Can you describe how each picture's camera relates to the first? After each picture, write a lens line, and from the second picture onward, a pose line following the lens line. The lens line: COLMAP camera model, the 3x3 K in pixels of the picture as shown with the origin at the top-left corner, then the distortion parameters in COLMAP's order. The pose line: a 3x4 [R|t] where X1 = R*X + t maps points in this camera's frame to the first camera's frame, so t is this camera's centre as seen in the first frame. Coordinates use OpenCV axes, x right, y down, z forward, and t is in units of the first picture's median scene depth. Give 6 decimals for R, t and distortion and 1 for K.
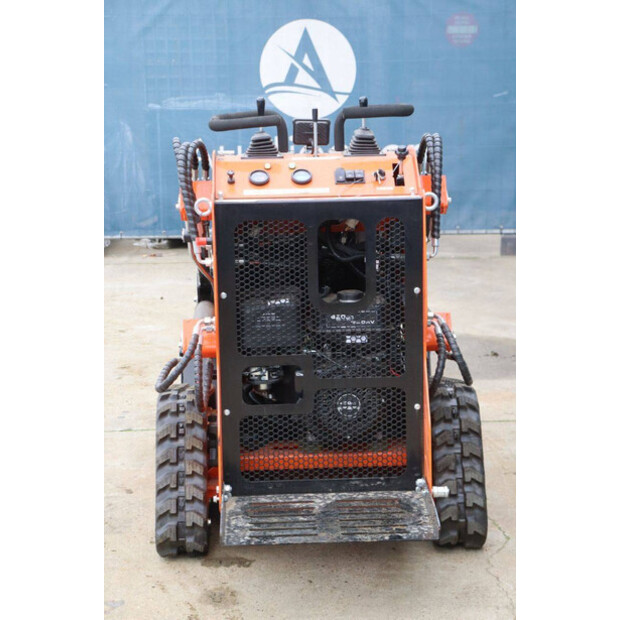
lens RADIAL K [[1501.8, 0, 310.2], [0, 1501.8, 310.1], [0, 0, 1]] dist [0.461617, 0.000000]
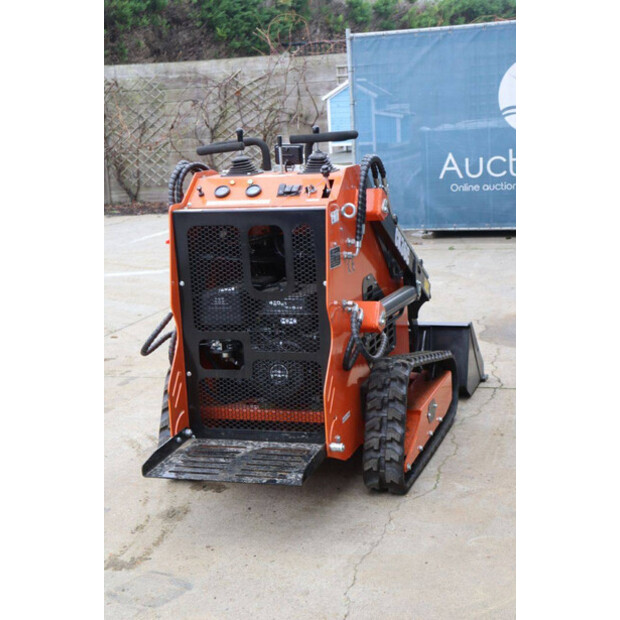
lens RADIAL K [[1127.6, 0, 310.1], [0, 1127.6, 310.8], [0, 0, 1]] dist [0.226025, 0.000000]
pose [[0.928954, 0.034654, -0.368569, 0.391749], [-0.023776, 0.999138, 0.034017, -0.021403], [0.369430, -0.022837, 0.928978, 0.136045]]
